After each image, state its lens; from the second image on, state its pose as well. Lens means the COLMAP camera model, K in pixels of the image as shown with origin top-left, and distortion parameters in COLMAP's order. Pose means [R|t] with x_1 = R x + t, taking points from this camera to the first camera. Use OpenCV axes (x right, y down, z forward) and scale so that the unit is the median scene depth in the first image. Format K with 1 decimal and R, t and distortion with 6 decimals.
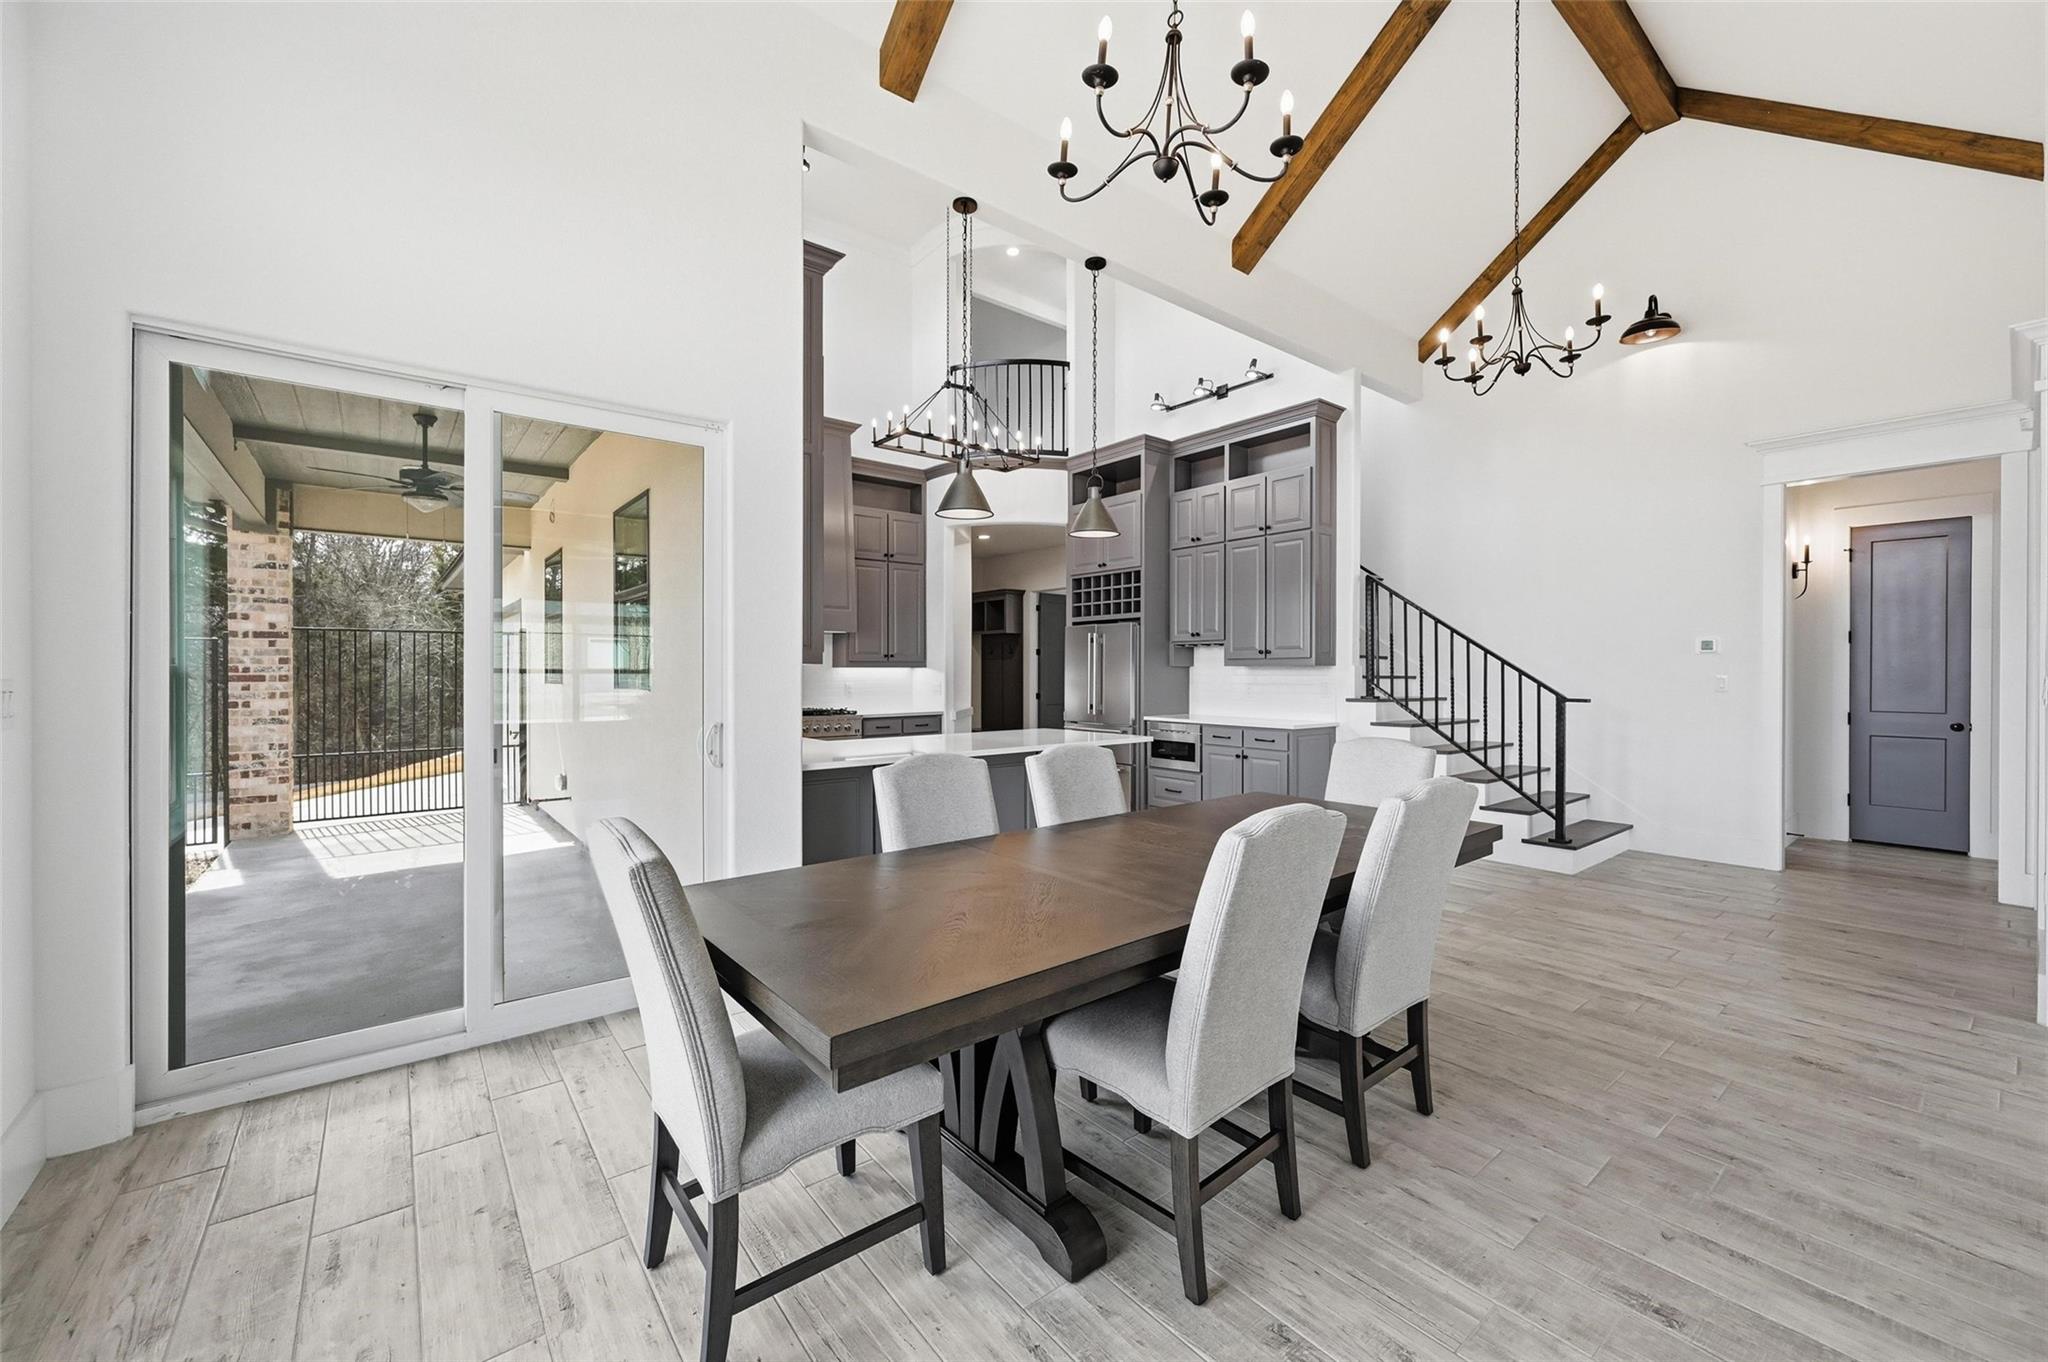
lens RADIAL K [[806.4, 0, 1029.4], [0, 806.4, 678.3], [0, 0, 1]] dist [-0.004076, 0.000135]
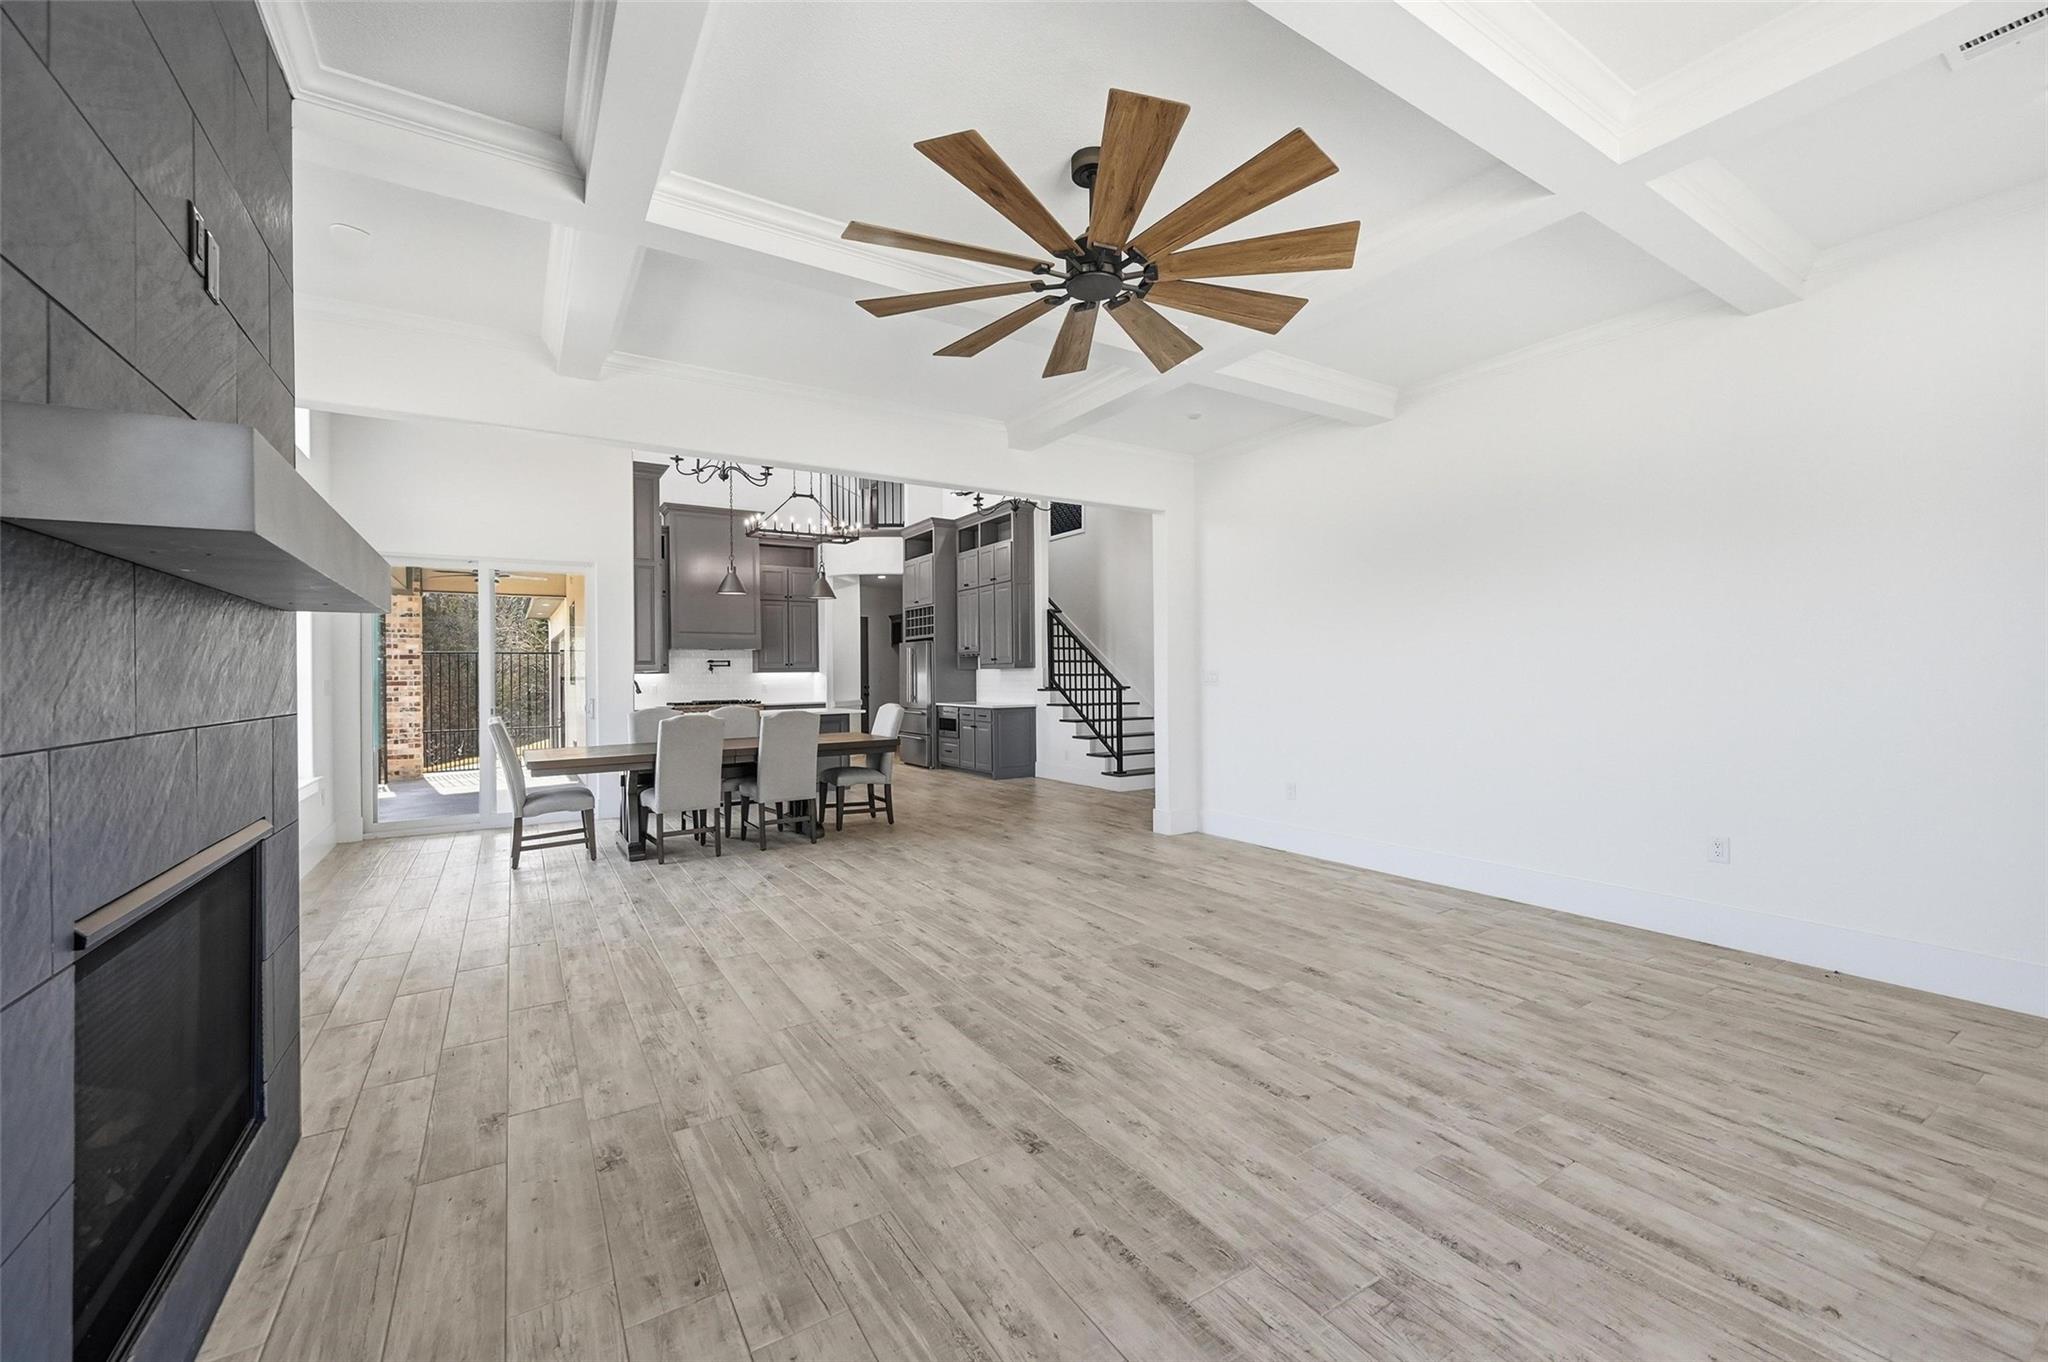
lens RADIAL K [[806.4, 0, 1019.2], [0, 806.4, 675.1], [0, 0, 1]] dist [-0.004076, 0.000135]
pose [[0.993636, -0.011277, -0.112076, 0.475503], [0.010535, 0.999918, -0.007219, 0.007612], [0.112148, 0.005992, 0.993673, -0.492018]]
